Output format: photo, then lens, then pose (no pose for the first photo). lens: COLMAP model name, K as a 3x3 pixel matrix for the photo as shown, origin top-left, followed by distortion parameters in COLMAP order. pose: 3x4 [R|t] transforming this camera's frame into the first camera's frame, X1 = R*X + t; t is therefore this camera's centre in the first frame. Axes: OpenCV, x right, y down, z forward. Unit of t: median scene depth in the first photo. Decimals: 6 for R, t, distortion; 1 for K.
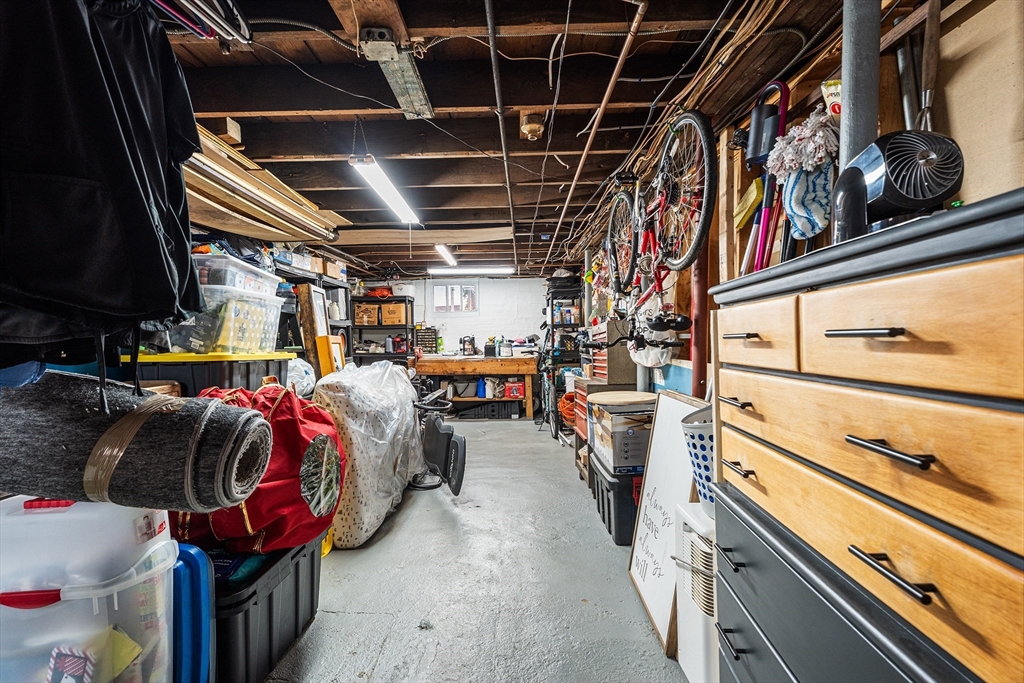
lens RADIAL K [[463.6, 0, 520.8], [0, 463.6, 326.5], [0, 0, 1]] dist [-0.002222, 0.000053]
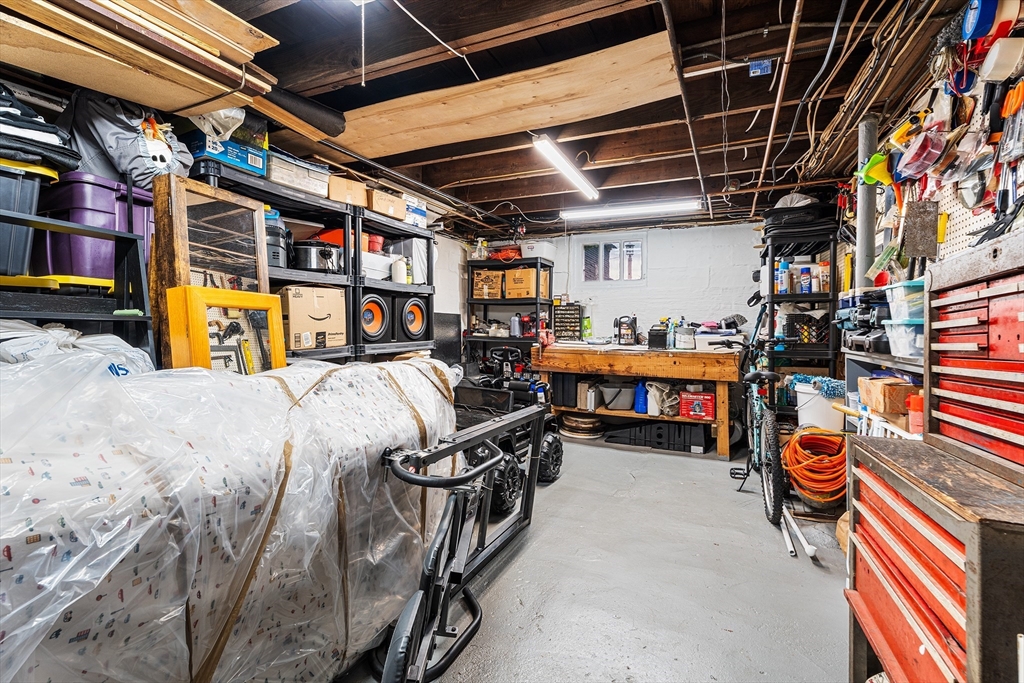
lens RADIAL K [[463.6, 0, 520.8], [0, 463.6, 326.5], [0, 0, 1]] dist [-0.002222, 0.000053]
pose [[0.911735, 0.023039, -0.410133, 0.022018], [-0.012242, 0.999506, 0.028933, 0.020119], [0.410597, -0.021359, 0.911567, 0.362119]]
